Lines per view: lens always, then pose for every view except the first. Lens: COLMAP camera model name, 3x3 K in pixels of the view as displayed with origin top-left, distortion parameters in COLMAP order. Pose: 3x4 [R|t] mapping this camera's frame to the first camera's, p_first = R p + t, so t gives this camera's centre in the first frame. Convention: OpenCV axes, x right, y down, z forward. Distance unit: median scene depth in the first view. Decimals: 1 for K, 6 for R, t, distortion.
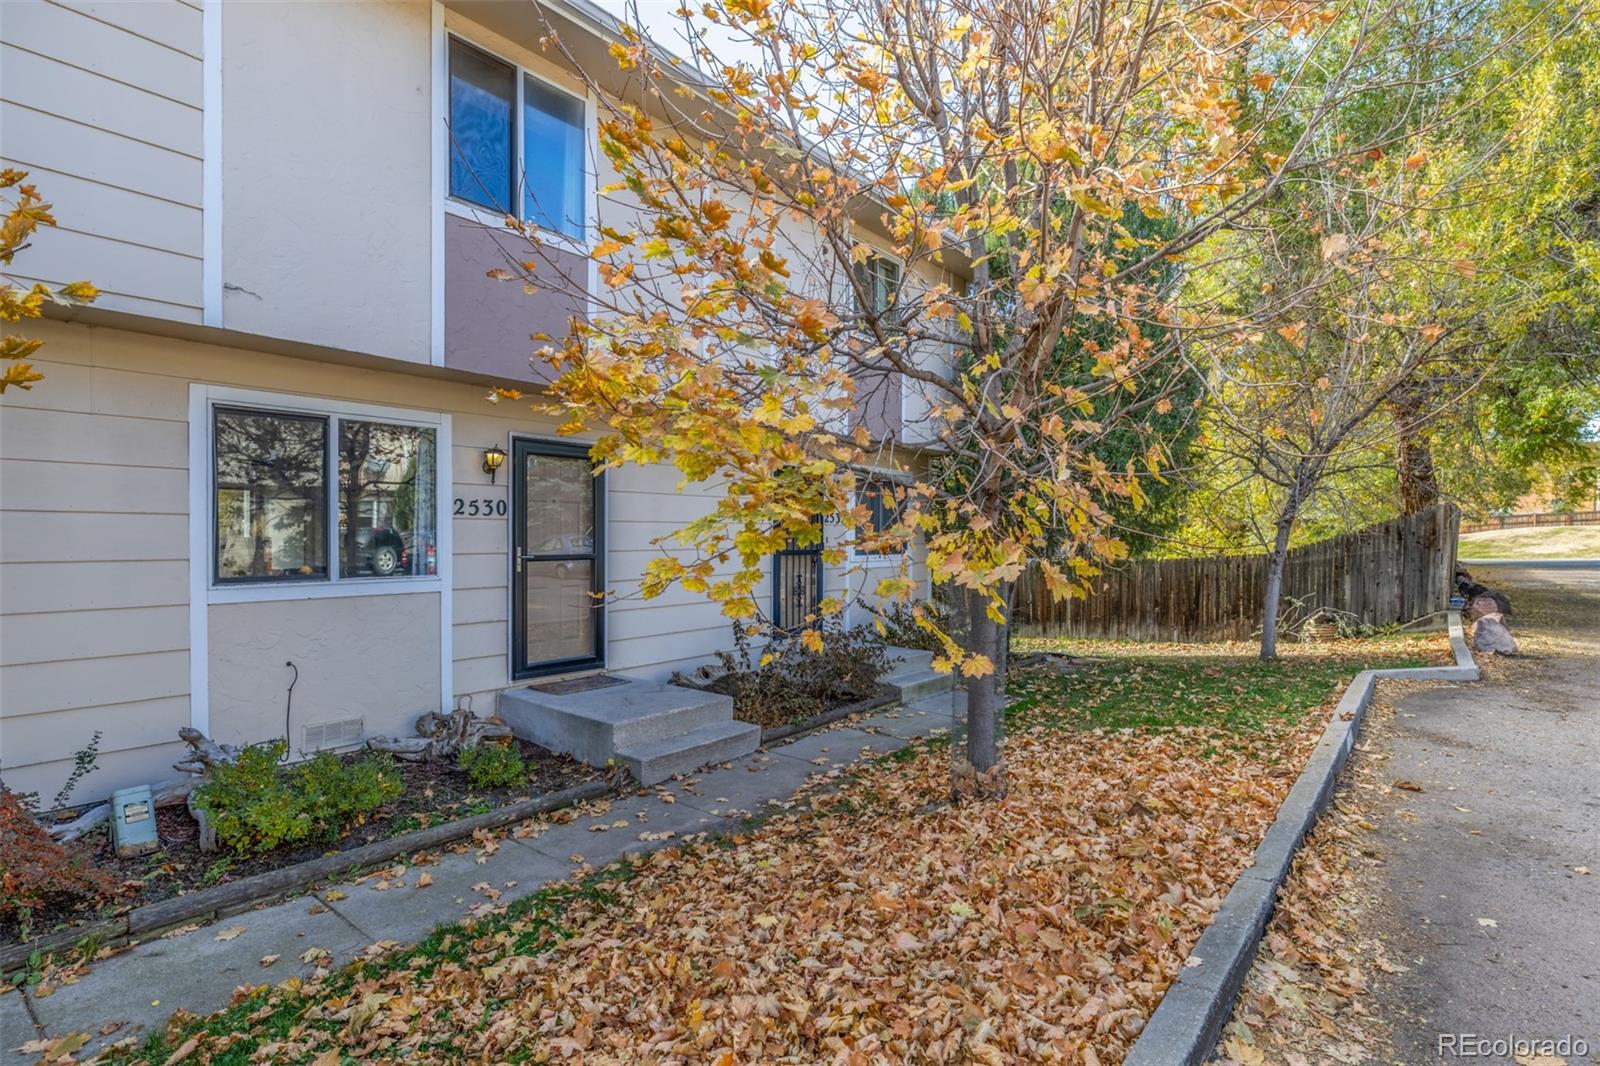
lens RADIAL K [[793.1, 0, 808.3], [0, 793.1, 536.1], [0, 0, 1]] dist [-0.000377, -0.000287]
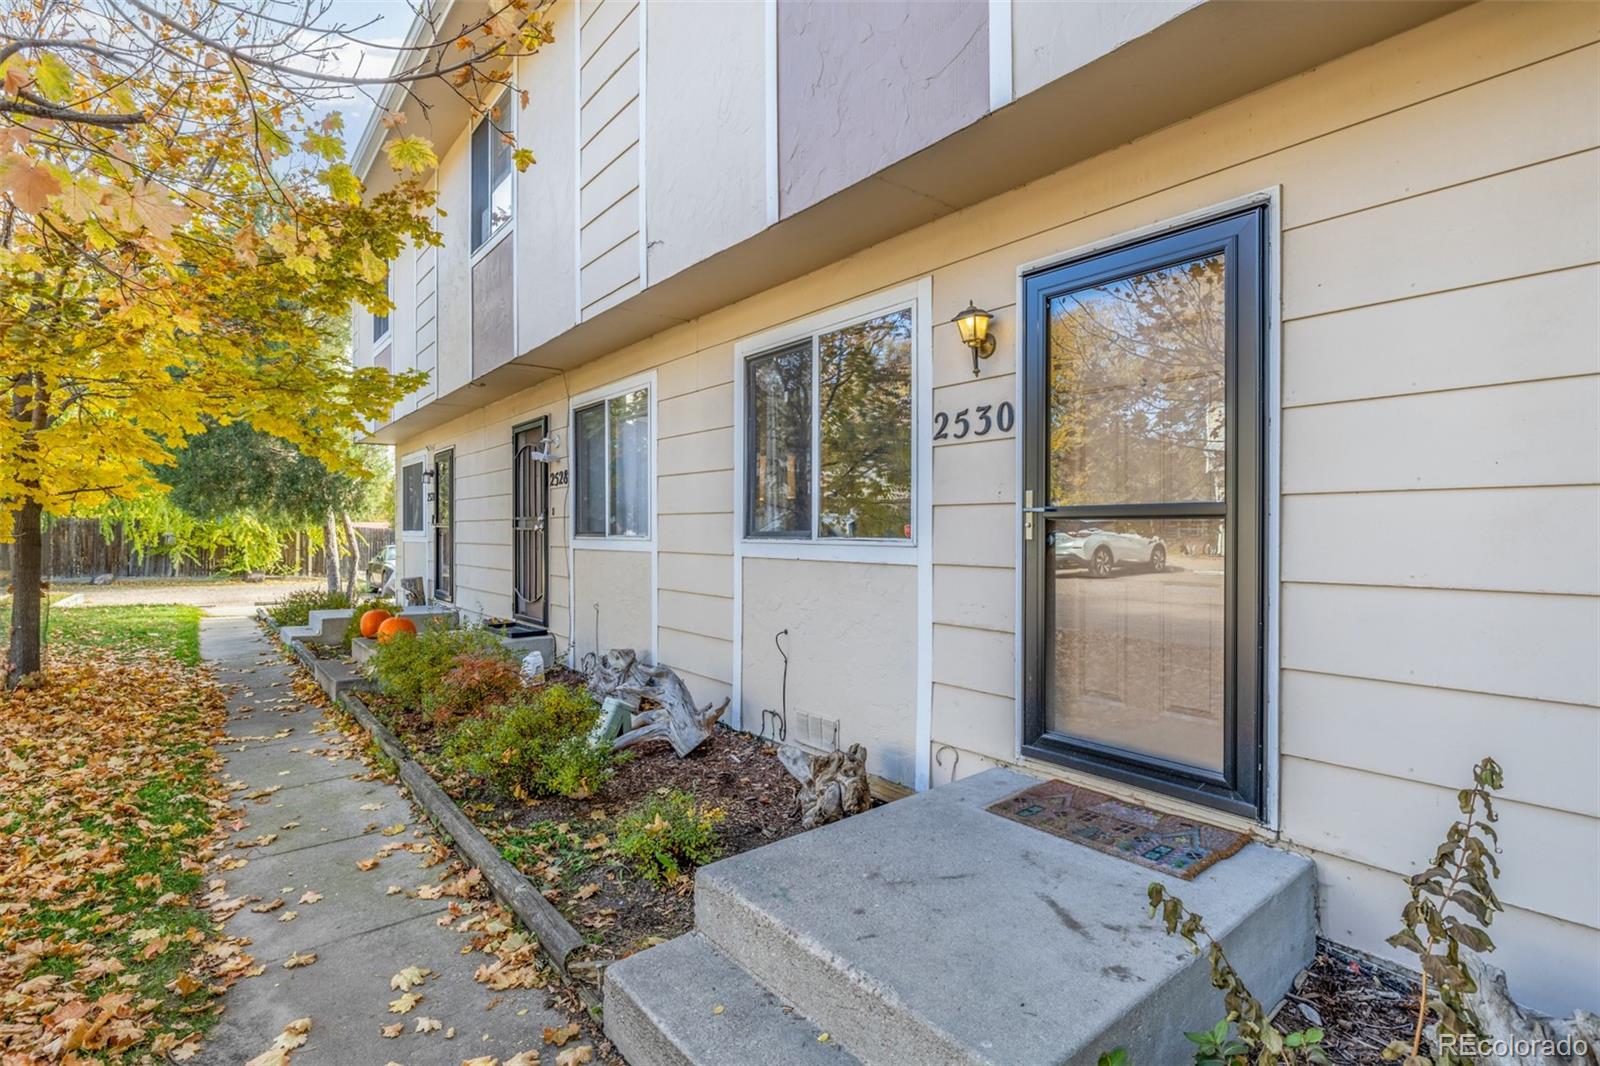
lens RADIAL K [[766.1, 0, 797.4], [0, 766.1, 530.7], [0, 0, 1]] dist [-0.000032, 0.000164]
pose [[-0.223336, -0.005760, -0.974725, 0.138884], [-0.007802, 0.999961, -0.004122, 0.043206], [0.974710, 0.006684, -0.223372, 0.990227]]
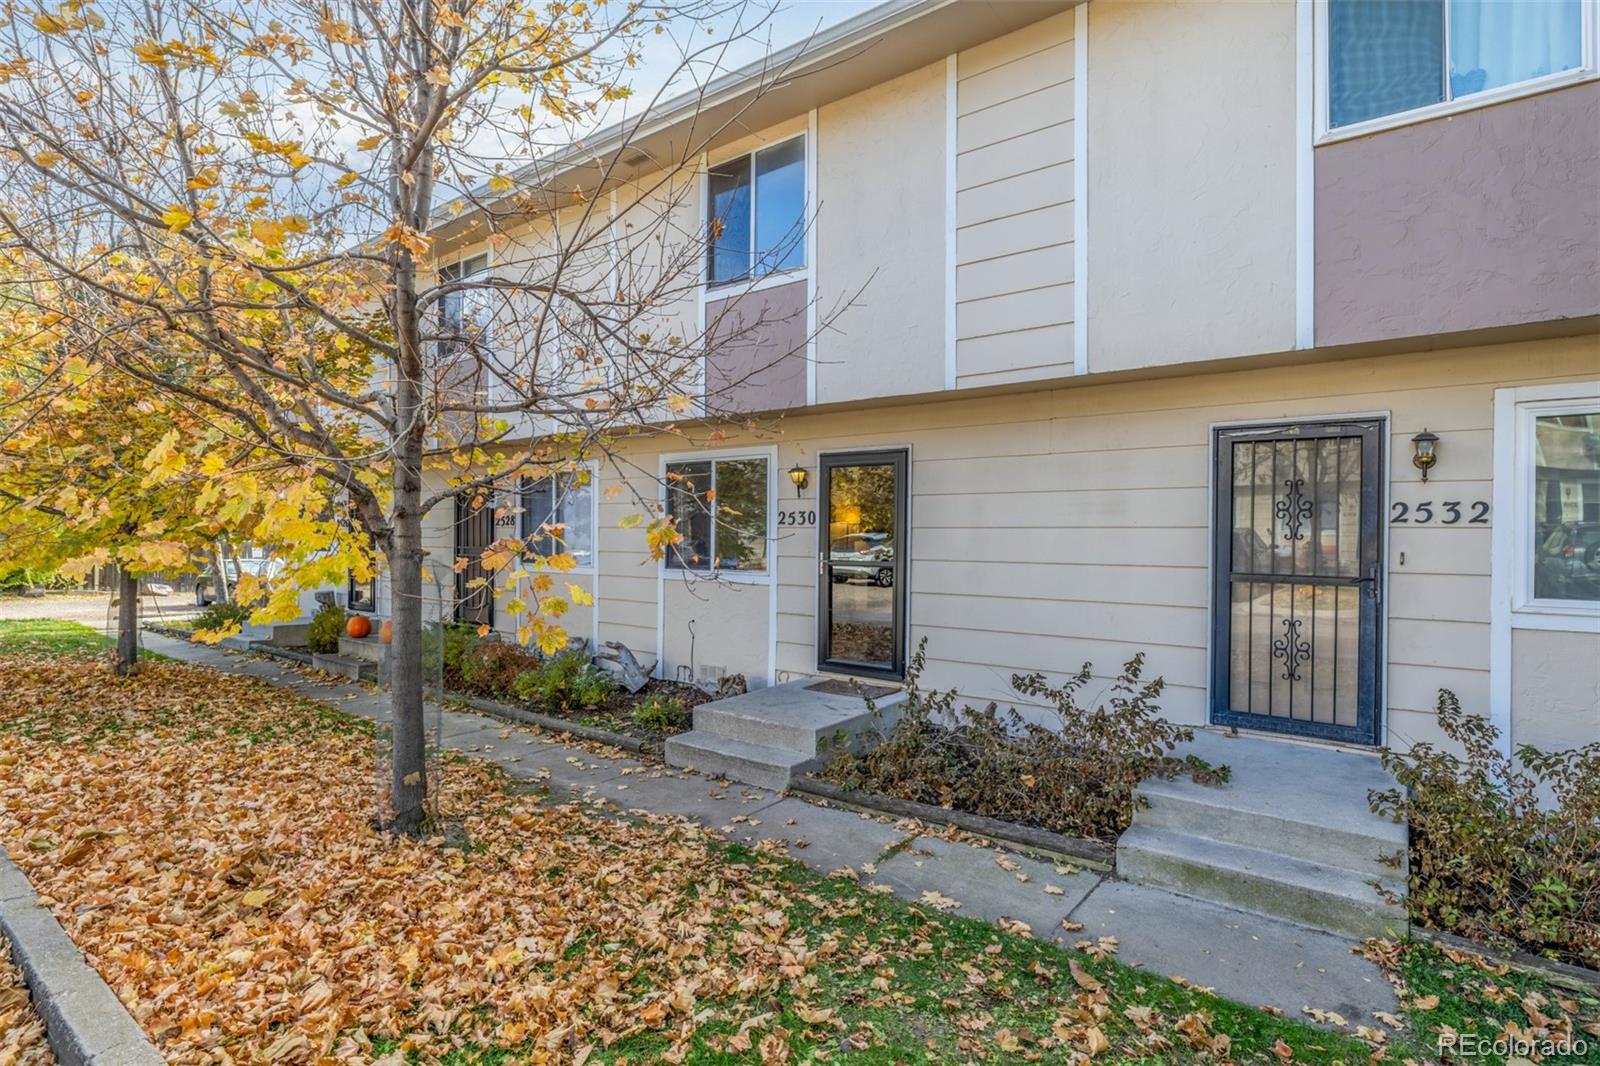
lens RADIAL K [[793.1, 0, 805.8], [0, 793.1, 535.7], [0, 0, 1]] dist [-0.000377, -0.000287]
pose [[0.032860, -0.008638, -0.999423, 0.770546], [-0.015415, 0.999839, -0.009148, 0.000968], [0.999341, 0.015707, 0.032721, 0.964420]]
